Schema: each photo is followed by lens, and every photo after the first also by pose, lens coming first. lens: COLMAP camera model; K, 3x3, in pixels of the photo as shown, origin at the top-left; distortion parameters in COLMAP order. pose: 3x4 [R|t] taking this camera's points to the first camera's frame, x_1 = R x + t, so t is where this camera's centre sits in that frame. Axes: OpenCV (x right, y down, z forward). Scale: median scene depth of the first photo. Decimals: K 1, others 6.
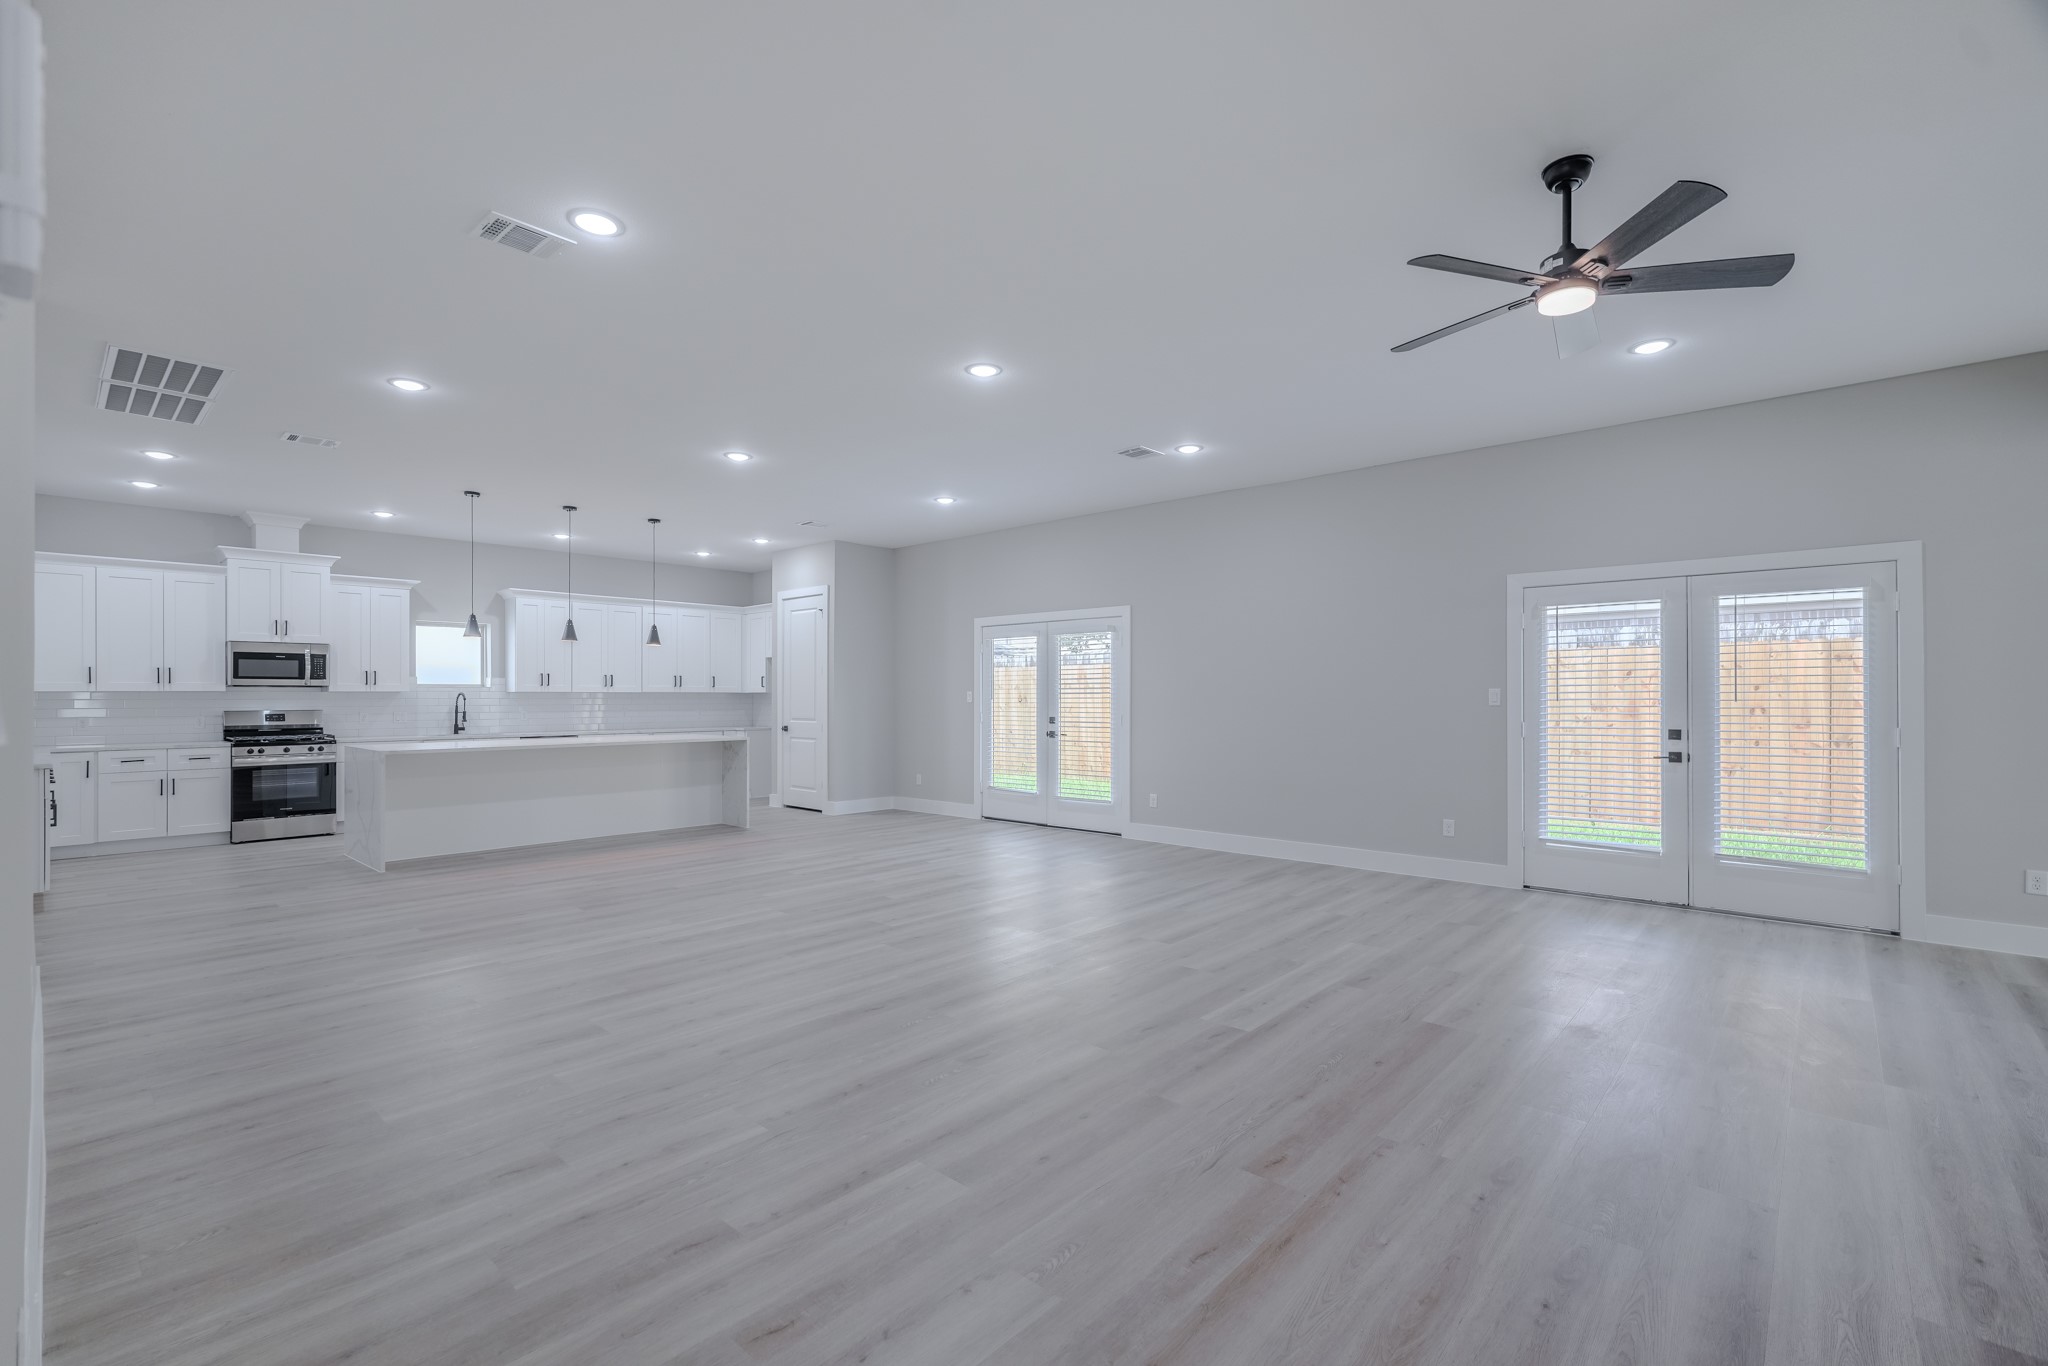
lens RADIAL K [[902.9, 0, 1025.4], [0, 902.9, 691.9], [0, 0, 1]] dist [-0.016676, 0.008319]
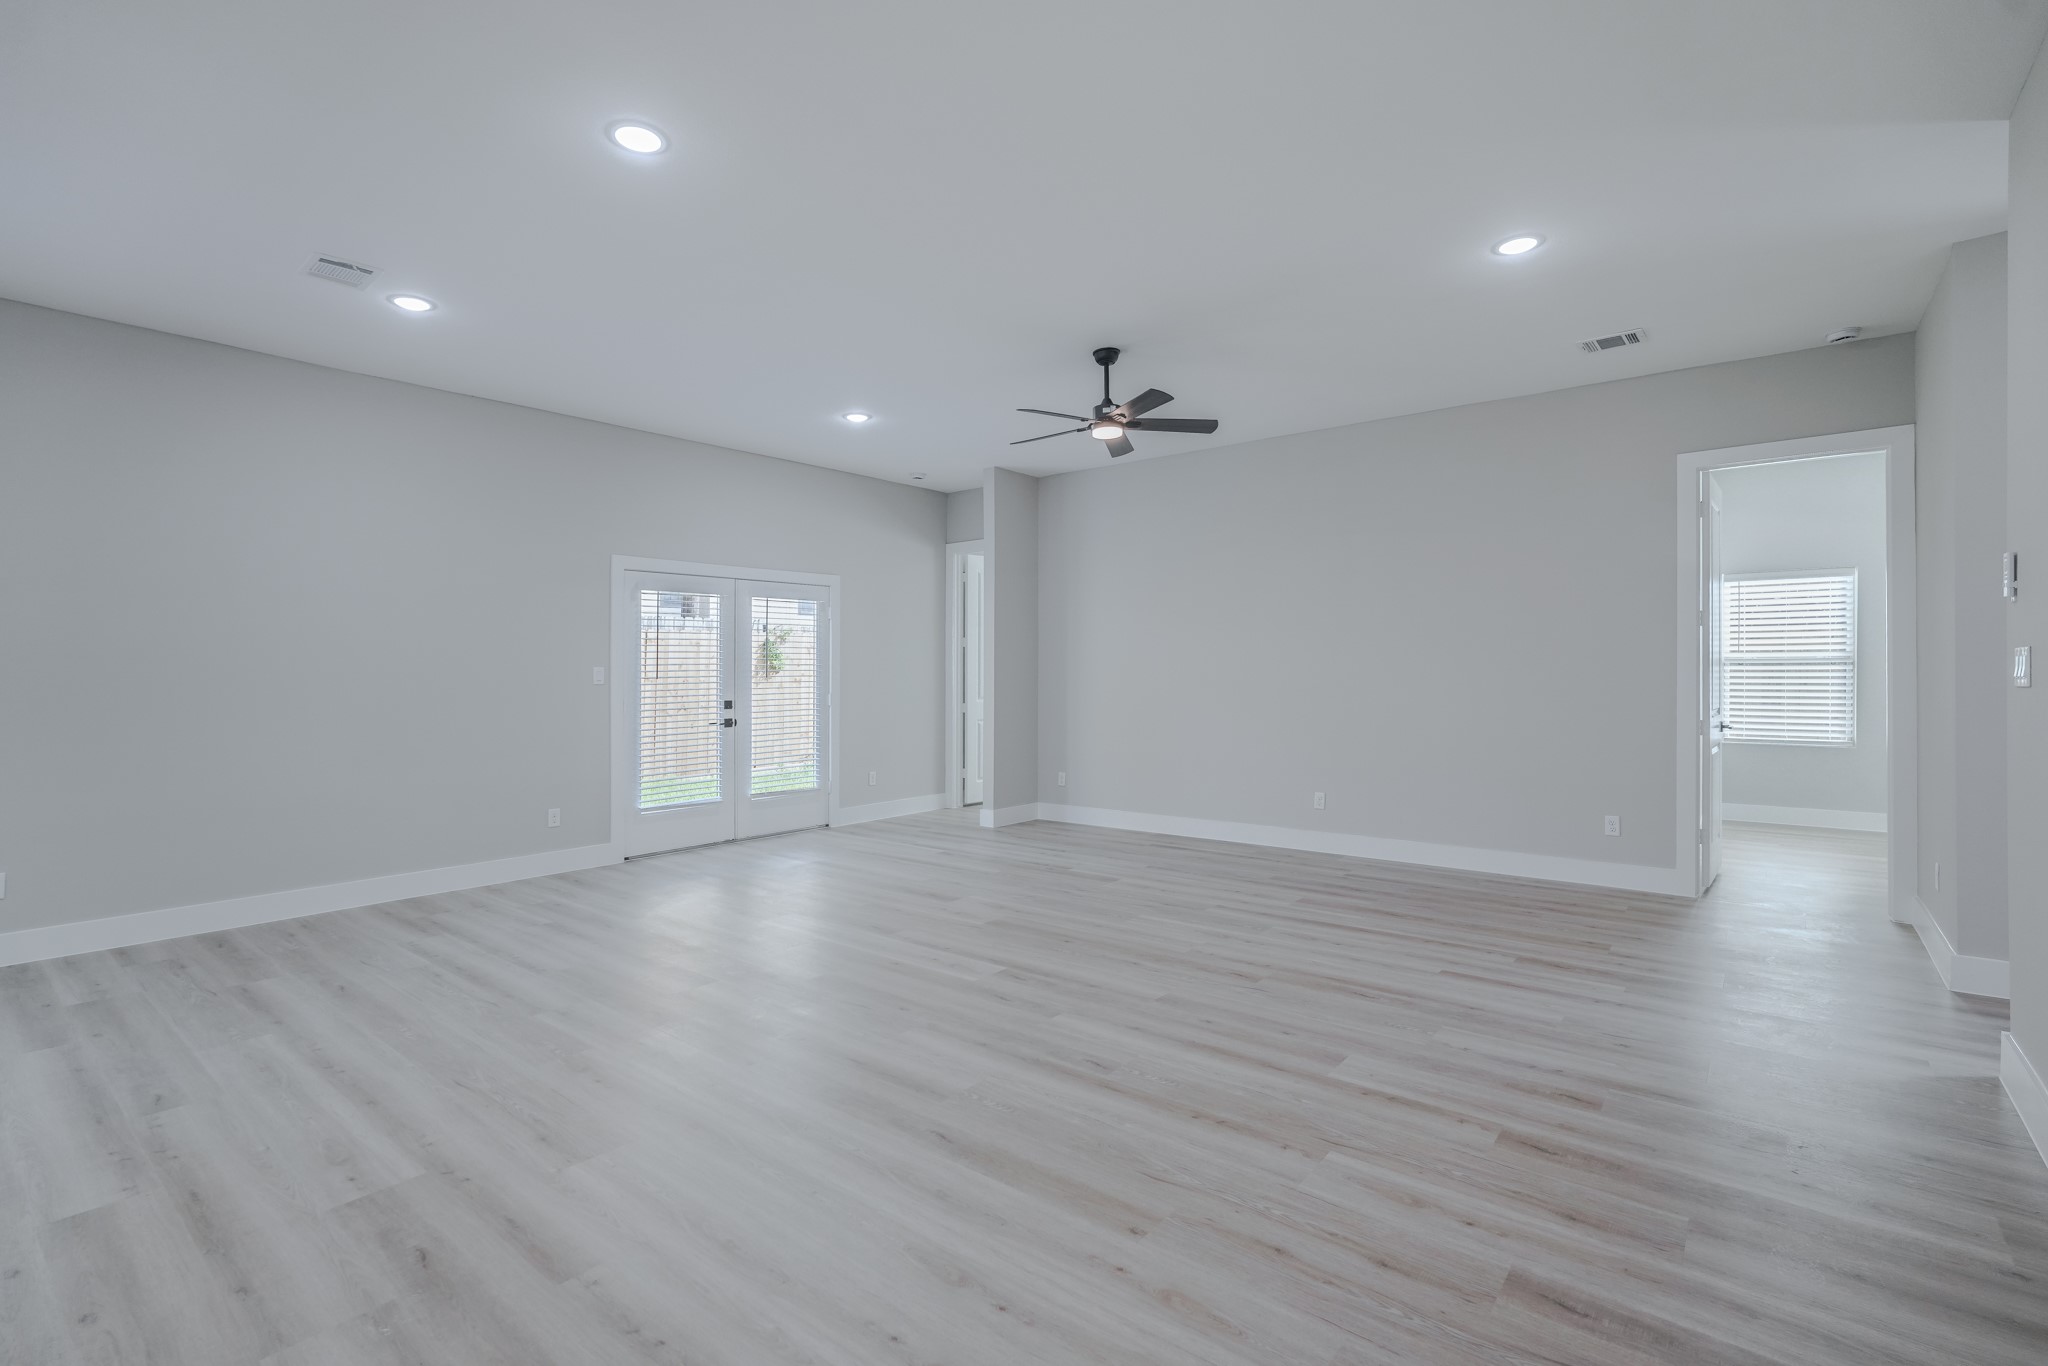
lens RADIAL K [[931.3, 0, 1005.9], [0, 931.3, 666.0], [0, 0, 1]] dist [-0.018334, 0.008296]
pose [[-0.042863, 0.007732, 0.999051, -0.390523], [0.001439, 0.999969, -0.007678, 0.002181], [-0.999080, 0.001108, -0.042873, 0.442789]]
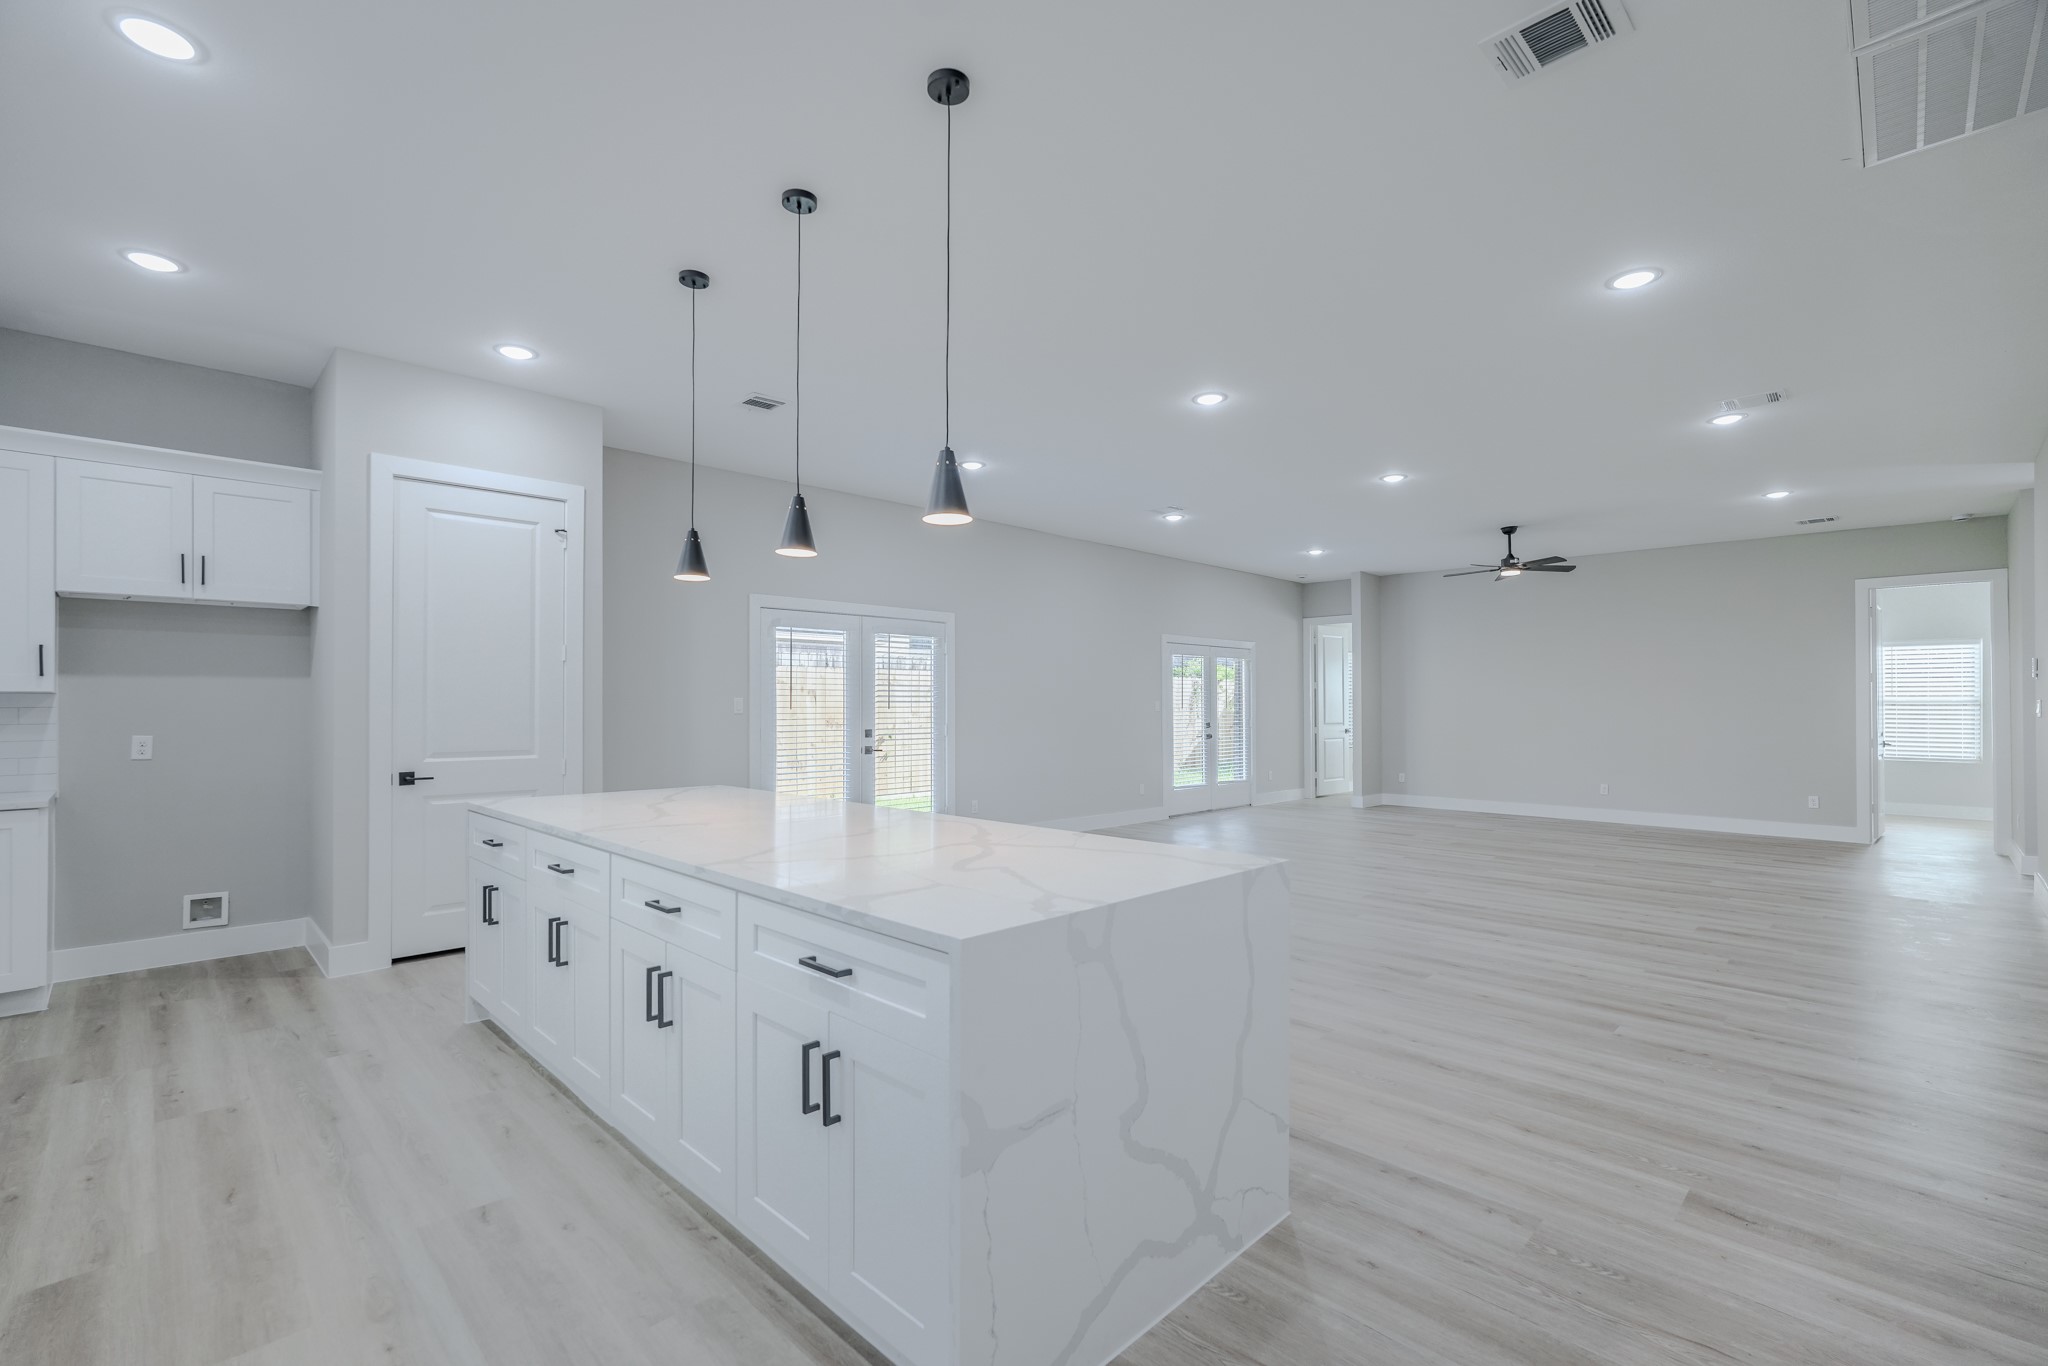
lens RADIAL K [[895.4, 0, 1012.7], [0, 895.4, 697.5], [0, 0, 1]] dist [-0.015512, -0.000198]
pose [[0.057916, 0.009197, 0.998279, -0.854864], [-0.007559, 0.999933, -0.008774, 0.004444], [-0.998293, -0.007038, 0.057982, 0.875123]]
